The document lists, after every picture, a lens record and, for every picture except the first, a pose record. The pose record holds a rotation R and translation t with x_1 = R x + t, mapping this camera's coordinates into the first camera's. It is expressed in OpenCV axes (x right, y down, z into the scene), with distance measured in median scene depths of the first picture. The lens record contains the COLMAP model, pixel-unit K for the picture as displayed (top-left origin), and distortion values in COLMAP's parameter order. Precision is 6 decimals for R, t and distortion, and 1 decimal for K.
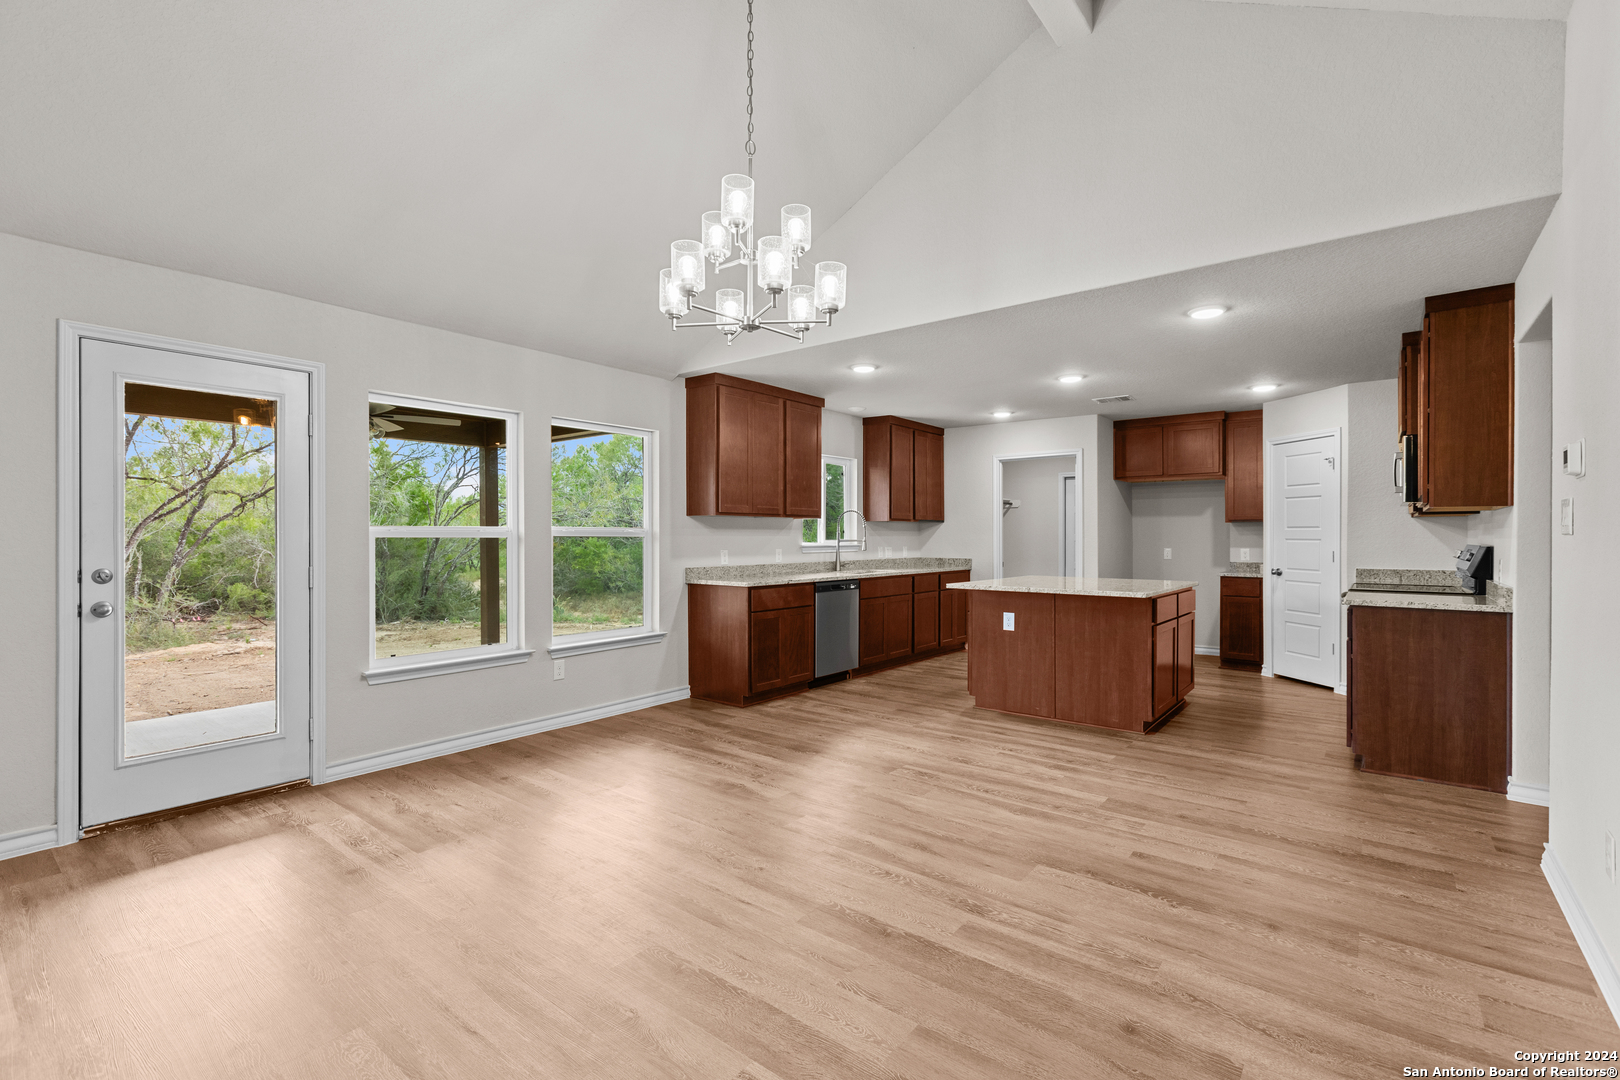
lens RADIAL K [[725.0, 0, 807.1], [0, 725.0, 538.3], [0, 0, 1]] dist [0.001323, -0.000222]
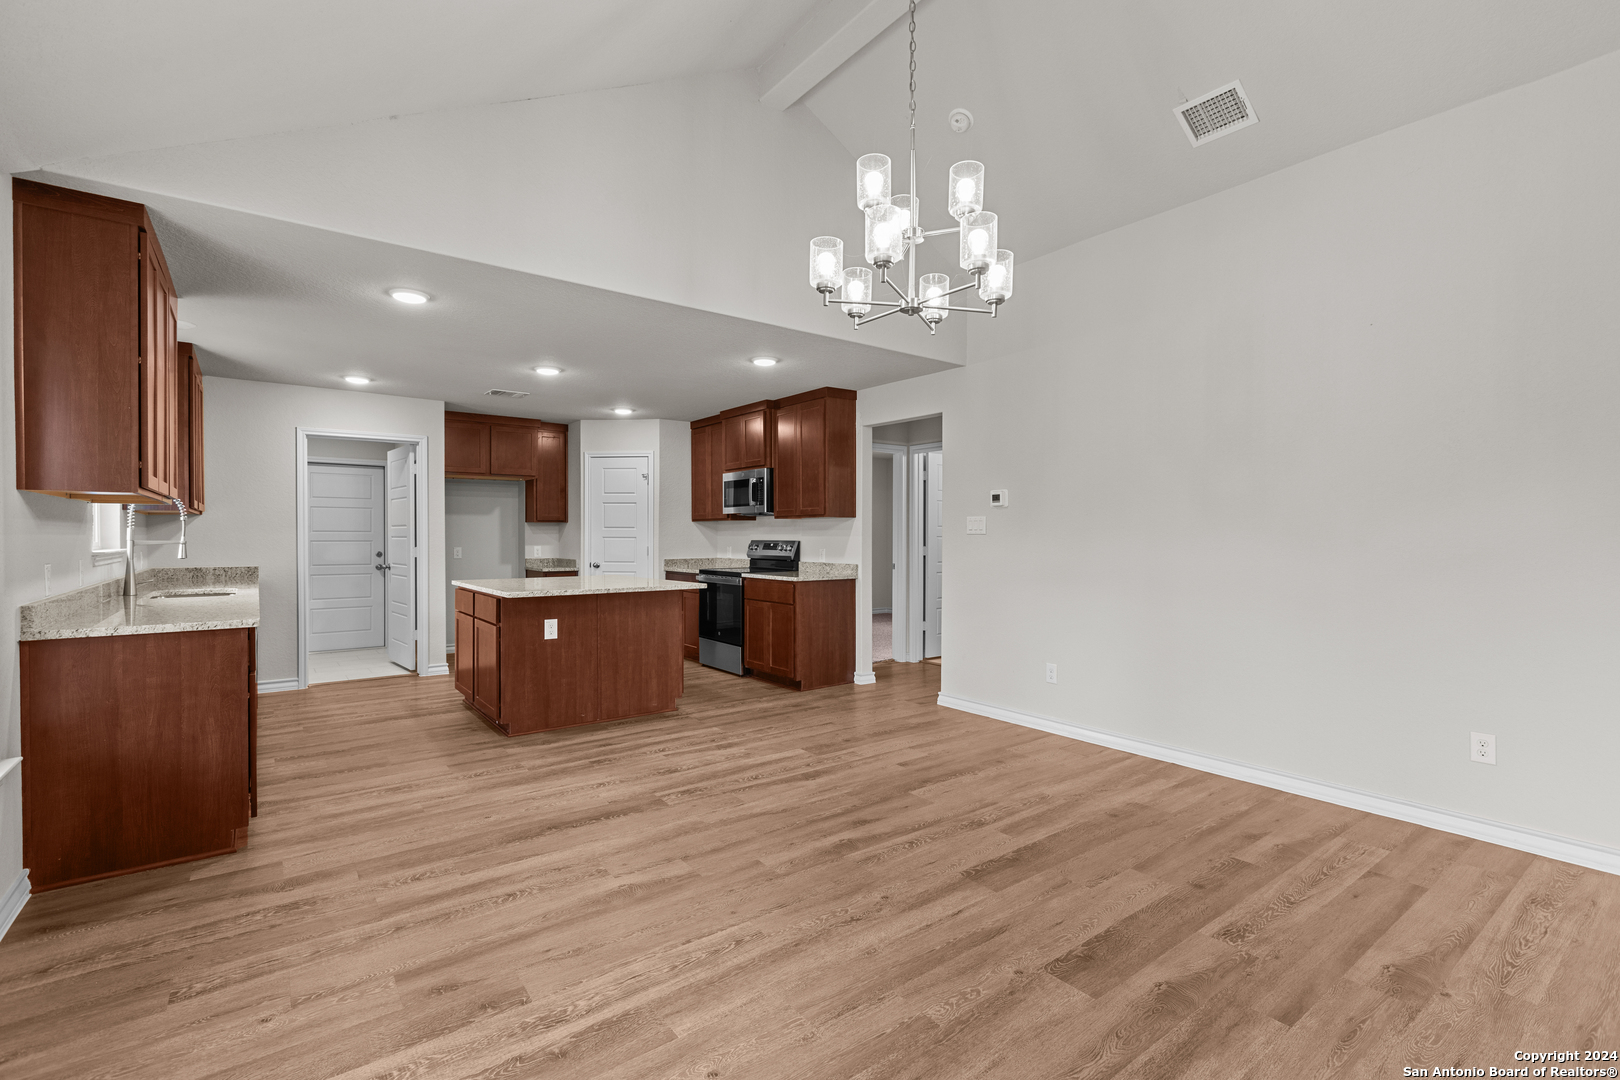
lens RADIAL K [[725.0, 0, 807.1], [0, 725.0, 538.3], [0, 0, 1]] dist [0.001323, -0.000222]
pose [[0.250920, -0.004995, 0.967995, -0.600307], [0.002599, 0.999987, 0.004487, -0.002814], [-0.968004, 0.001390, 0.250930, 0.531406]]
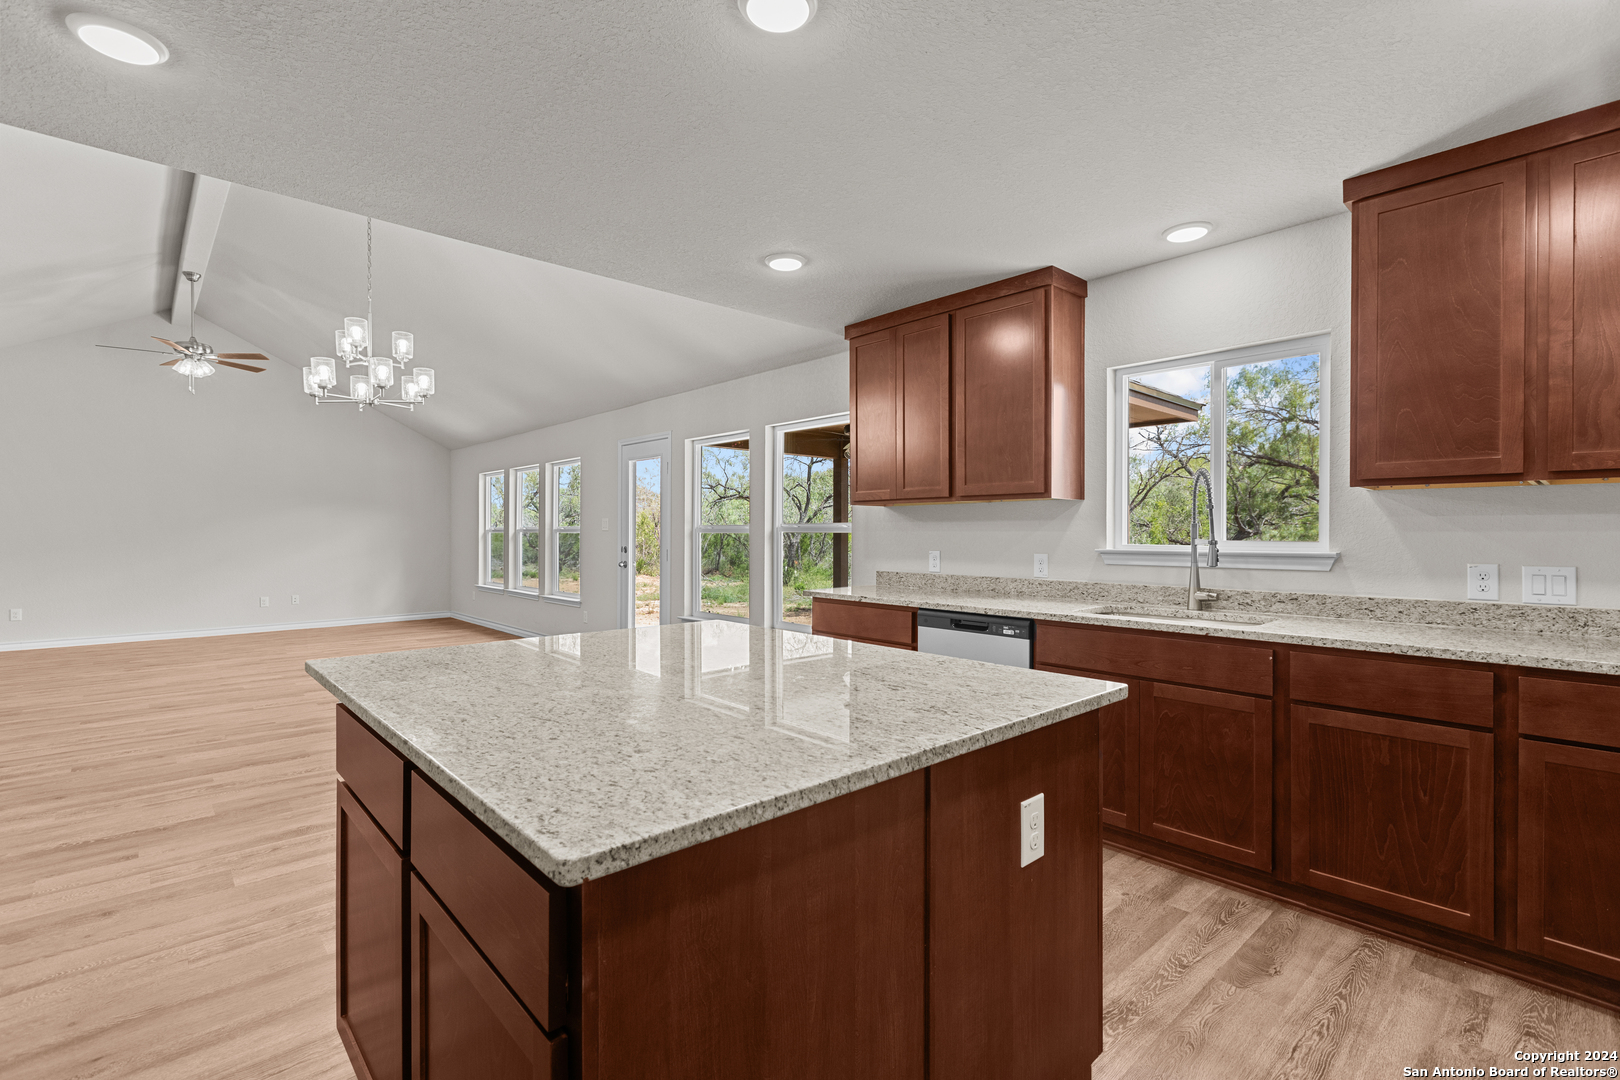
lens RADIAL K [[737.1, 0, 807.4], [0, 737.1, 535.8], [0, 0, 1]] dist [0.002621, -0.000654]
pose [[-0.161209, 0.004542, -0.986910, 0.830194], [-0.002581, 0.999984, 0.005024, -0.003226], [0.986917, 0.003357, -0.161195, 1.325339]]
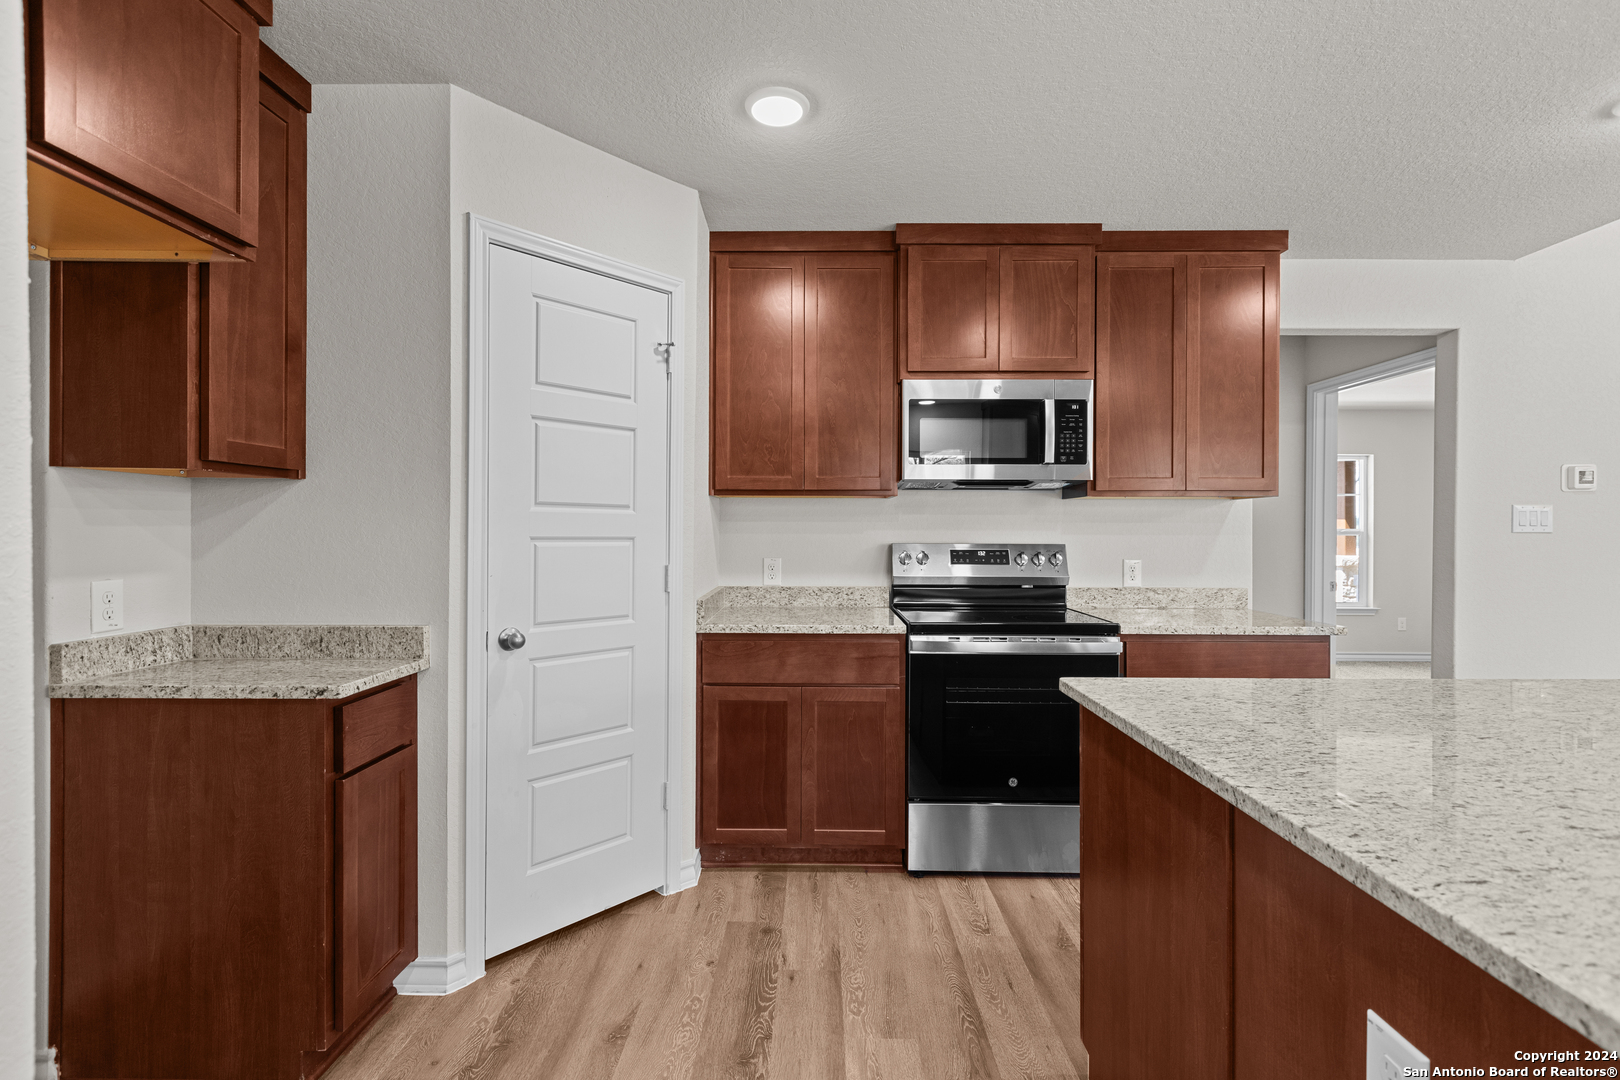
lens RADIAL K [[742.9, 0, 805.6], [0, 742.9, 533.9], [0, 0, 1]] dist [0.004793, -0.000423]
pose [[-0.610249, -0.006675, 0.792182, 0.438771], [-0.002068, 0.999975, 0.006833, -0.005396], [-0.792207, 0.002532, -0.610247, 1.590917]]
